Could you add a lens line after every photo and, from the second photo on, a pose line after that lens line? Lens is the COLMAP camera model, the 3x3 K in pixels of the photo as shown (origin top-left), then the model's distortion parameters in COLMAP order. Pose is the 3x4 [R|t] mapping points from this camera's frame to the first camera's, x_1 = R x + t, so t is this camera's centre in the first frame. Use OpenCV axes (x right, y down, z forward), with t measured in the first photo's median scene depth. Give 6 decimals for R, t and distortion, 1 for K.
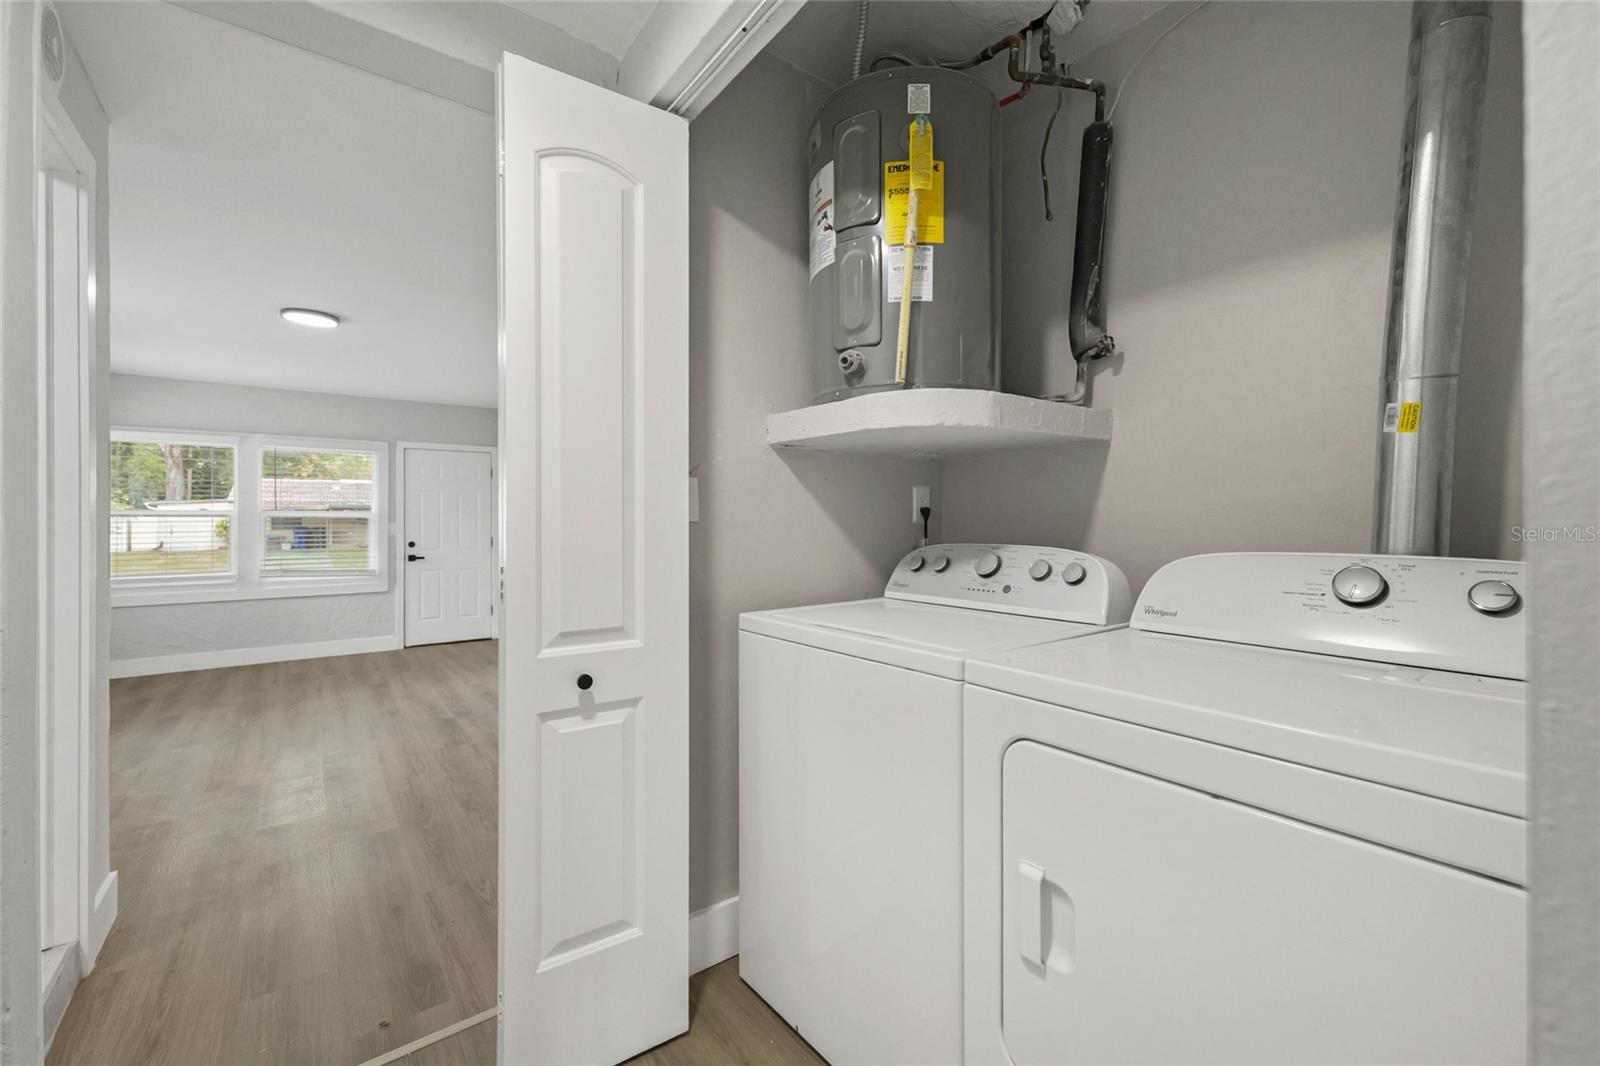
lens RADIAL K [[670.9, 0, 839.2], [0, 670.9, 527.9], [0, 0, 1]] dist [-0.007111, -0.000181]
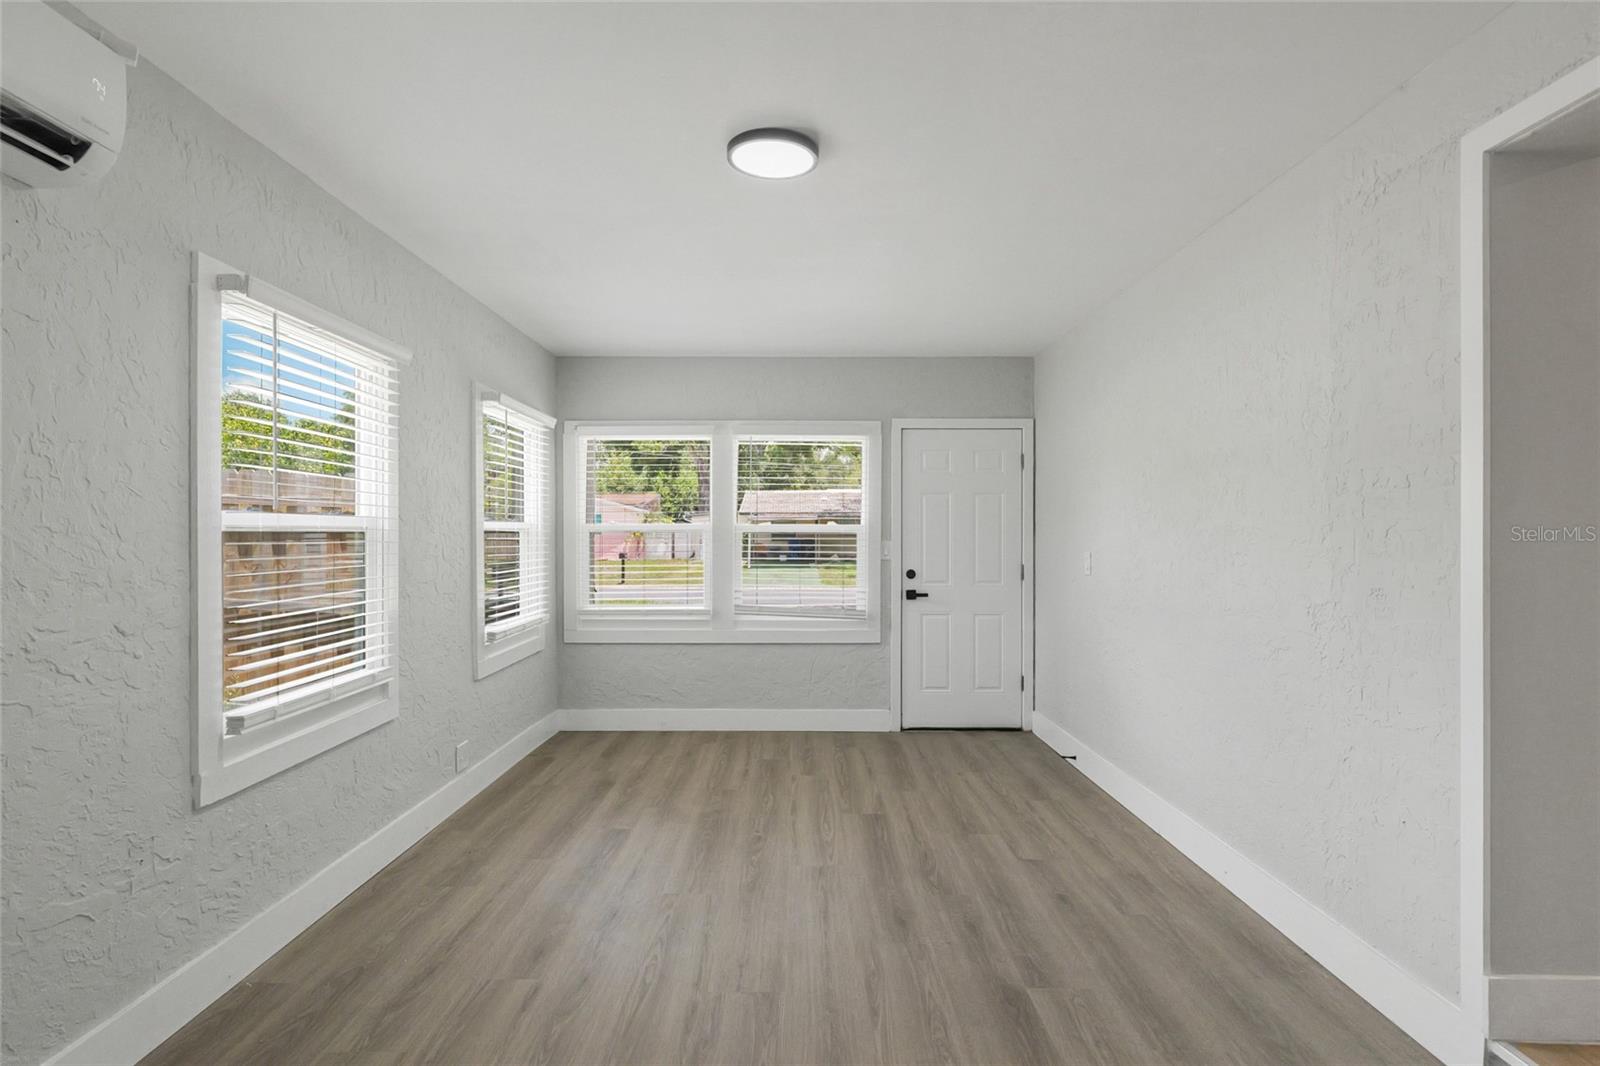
lens RADIAL K [[819.4, 0, 784.0], [0, 819.4, 506.5], [0, 0, 1]] dist [-0.025299, -0.000305]
pose [[0.768654, -0.020766, -0.639328, -0.224902], [-0.004897, 0.999253, -0.038345, -0.010032], [0.639646, 0.032605, 0.767978, 0.307184]]
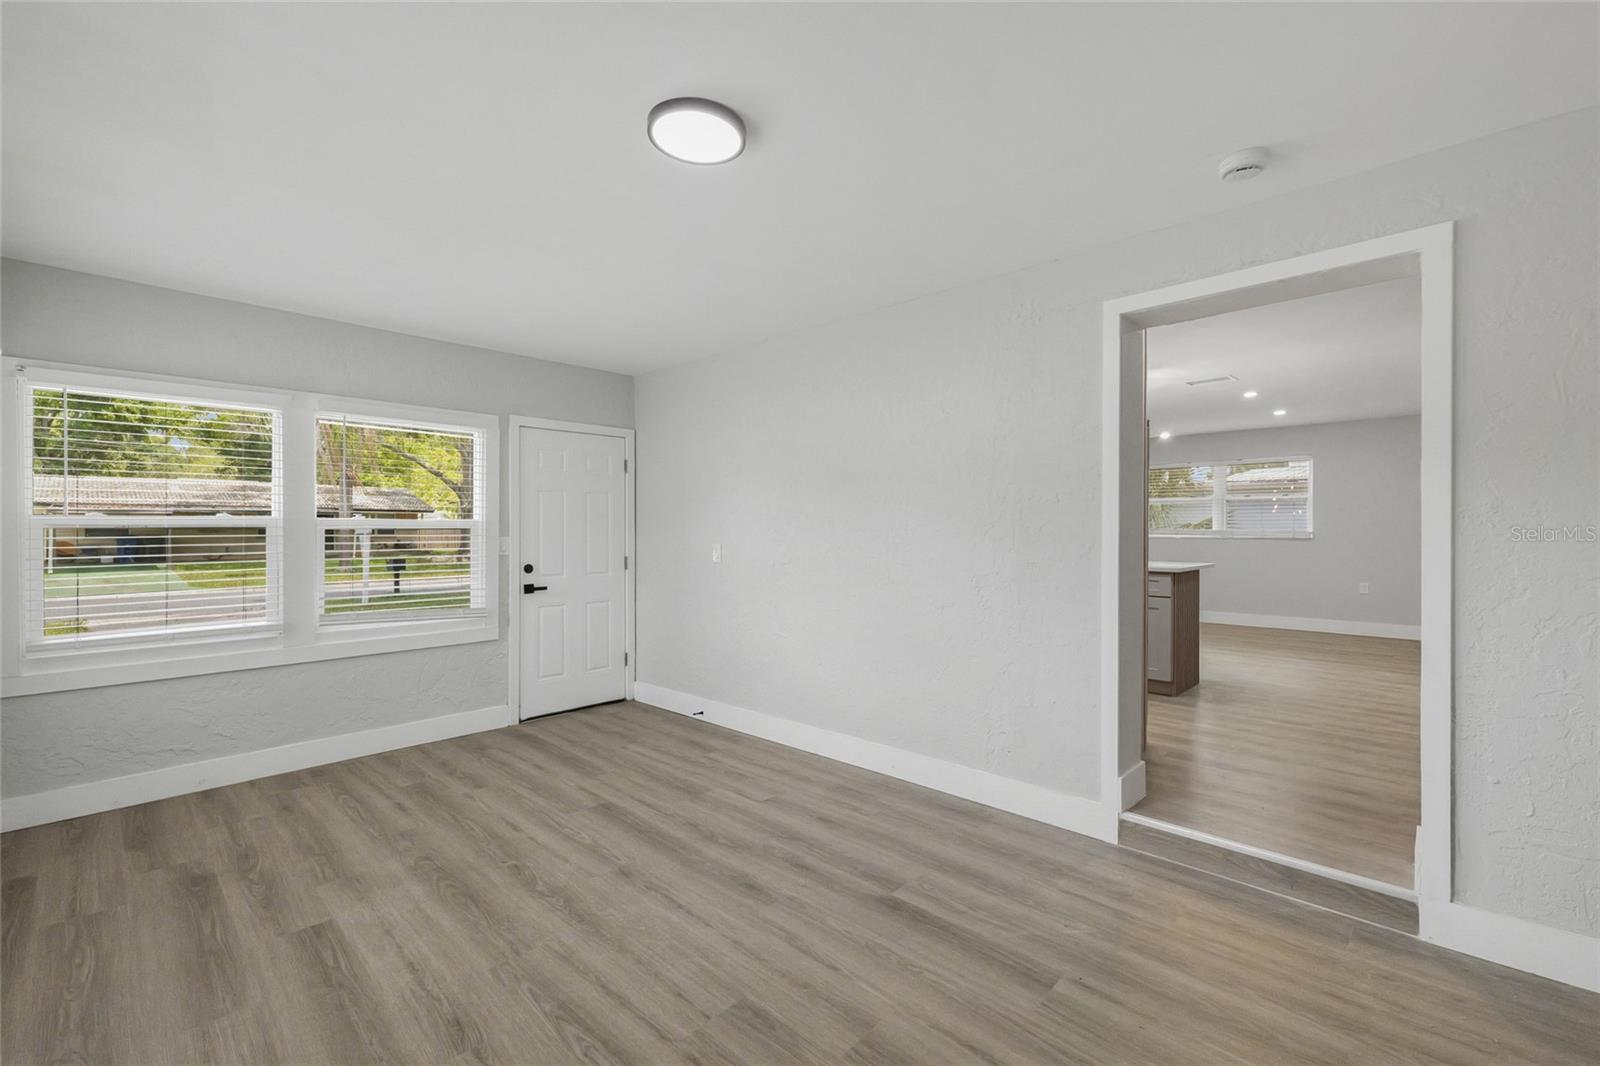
lens RADIAL K [[670.9, 0, 807.3], [0, 670.9, 526.8], [0, 0, 1]] dist [-0.007111, -0.000181]
pose [[0.988828, 0.001946, 0.149050, -0.475915], [-0.000251, 0.999935, -0.011389, -0.009841], [-0.149062, 0.011224, 0.988764, 0.296694]]
